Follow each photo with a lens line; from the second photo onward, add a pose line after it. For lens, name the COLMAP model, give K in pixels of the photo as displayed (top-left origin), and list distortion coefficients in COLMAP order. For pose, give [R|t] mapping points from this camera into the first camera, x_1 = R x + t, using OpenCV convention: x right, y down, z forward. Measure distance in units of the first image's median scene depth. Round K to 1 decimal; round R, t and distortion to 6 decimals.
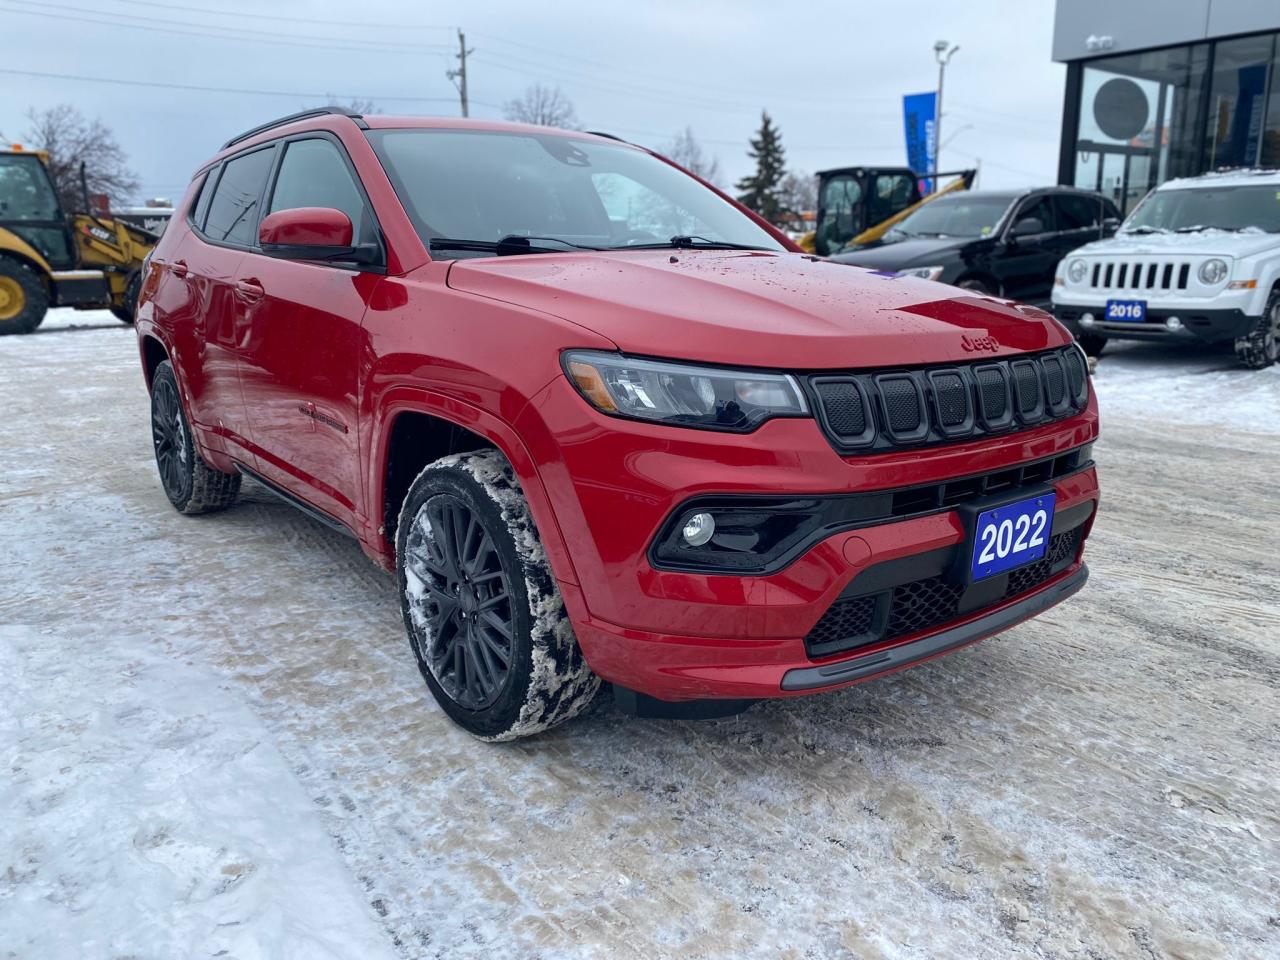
lens RADIAL K [[1018.0, 0, 642.3], [0, 1018.0, 506.4], [0, 0, 1]] dist [0.013357, 0.000500]
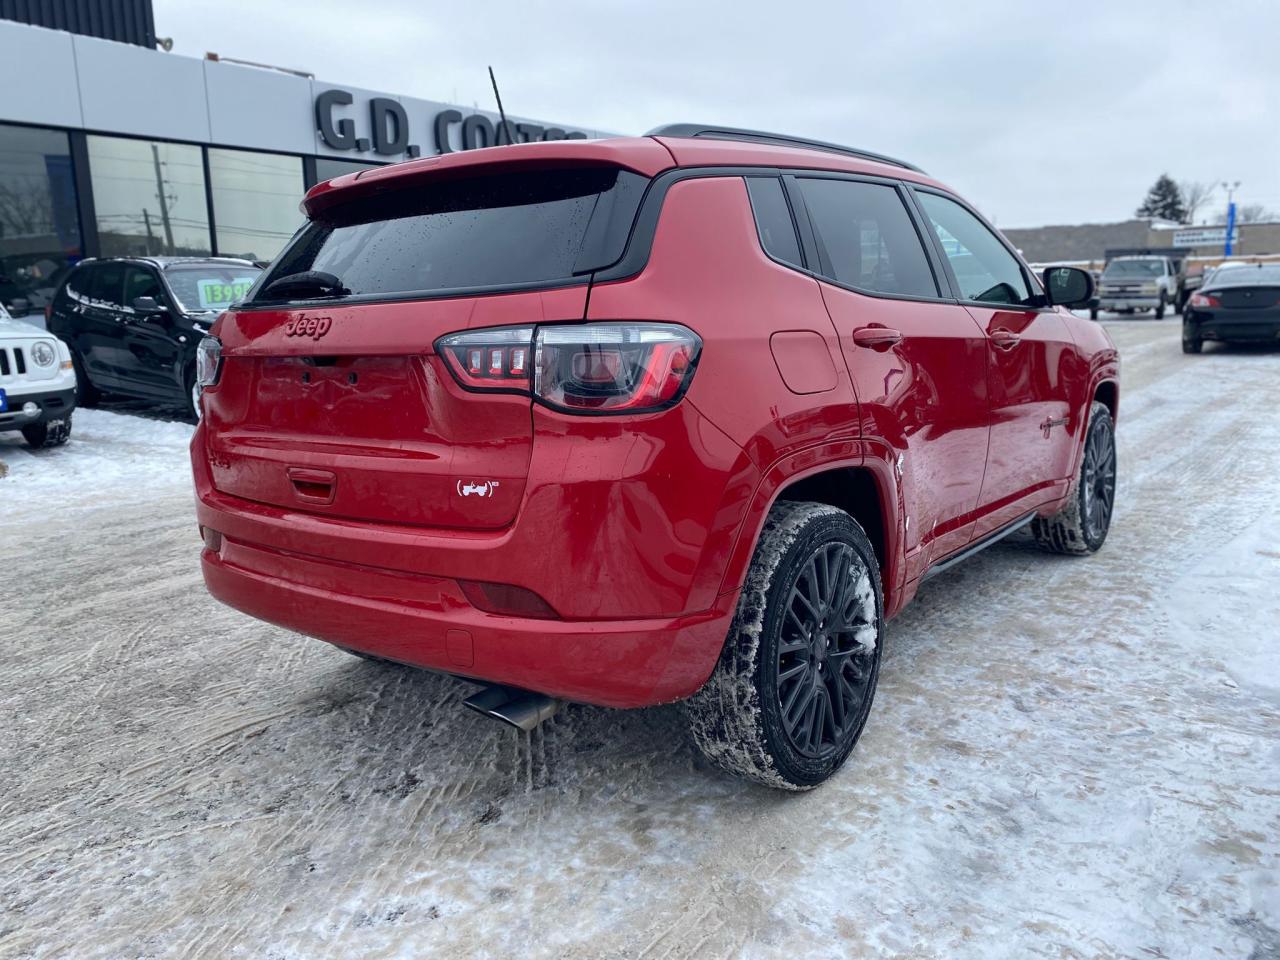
lens RADIAL K [[1027.7, 0, 640.0], [0, 1027.7, 480.0], [0, 0, 1]] dist [0.010193, 0.002286]
pose [[-0.270640, -0.151164, 0.950738, -1.827233], [0.275026, 0.934294, 0.226839, -0.584154], [-0.922559, 0.322869, -0.211283, 2.288038]]
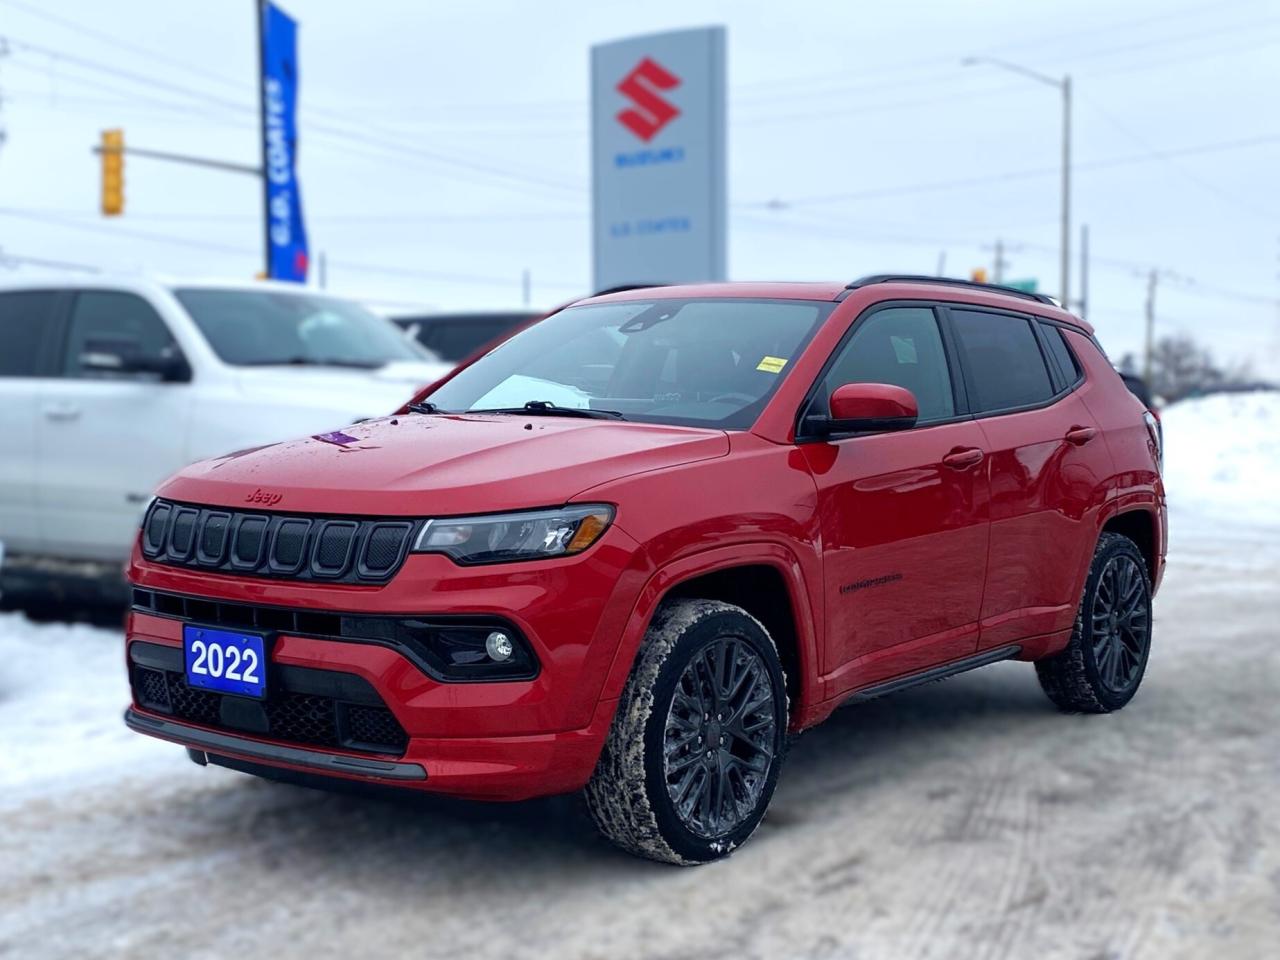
lens RADIAL K [[1836.0, 0, 641.1], [0, 1836.0, 534.3], [0, 0, 1]] dist [0.030507, -0.001181]
pose [[0.203630, 0.082768, -0.975543, 2.407052], [-0.246685, 0.968610, 0.030688, -0.282243], [0.947460, 0.234403, 0.217656, 0.935501]]
